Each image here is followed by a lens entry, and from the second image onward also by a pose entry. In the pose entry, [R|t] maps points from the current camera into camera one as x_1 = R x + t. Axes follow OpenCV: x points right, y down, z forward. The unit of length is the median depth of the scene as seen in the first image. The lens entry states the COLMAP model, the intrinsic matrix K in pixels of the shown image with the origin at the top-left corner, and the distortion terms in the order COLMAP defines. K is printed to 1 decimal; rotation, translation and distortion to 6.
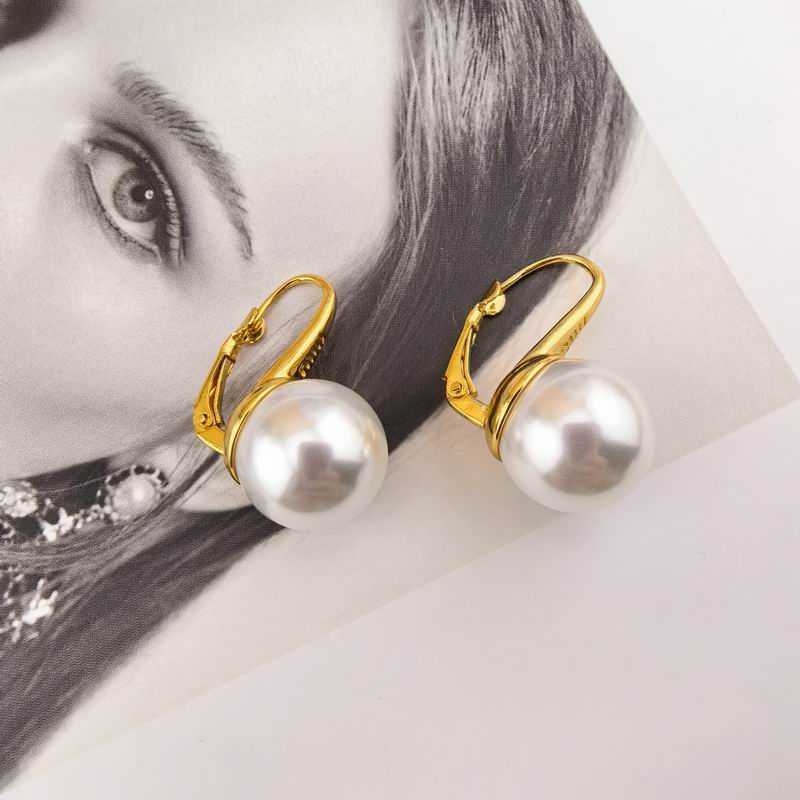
lens RADIAL K [[800.3, 0, 403.3], [0, 800.3, 398.7], [0, 0, 1]] dist [-0.011960, 0.039810]
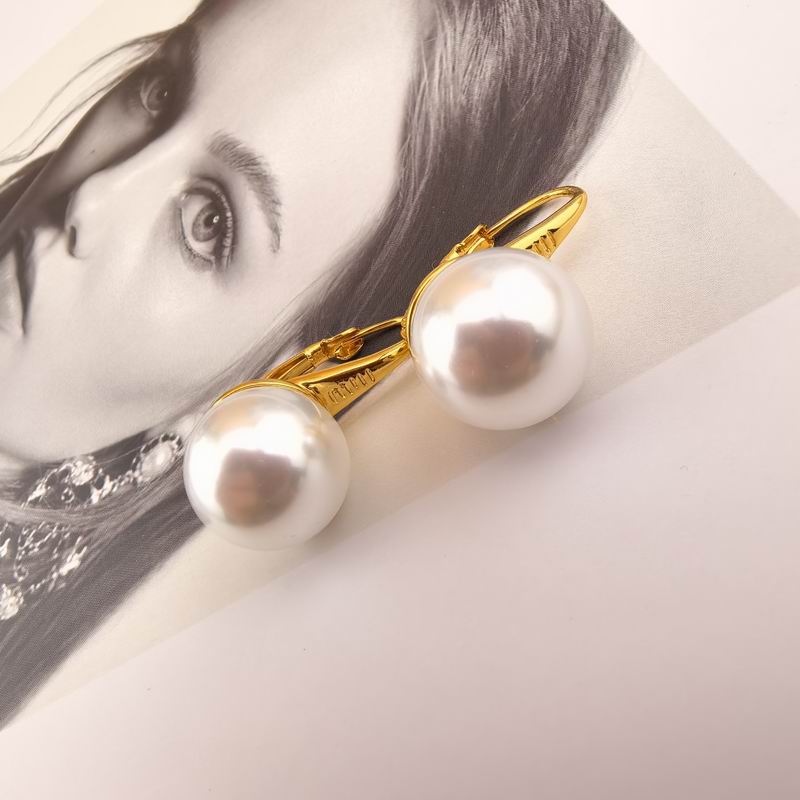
lens RADIAL K [[800.3, 0, 403.3], [0, 800.3, 398.7], [0, 0, 1]] dist [-0.011960, 0.039810]
pose [[0.884560, -0.090852, -0.457494, 0.443799], [-0.058252, 0.951648, -0.301616, 0.337310], [0.462775, 0.293447, 0.836497, 0.220505]]
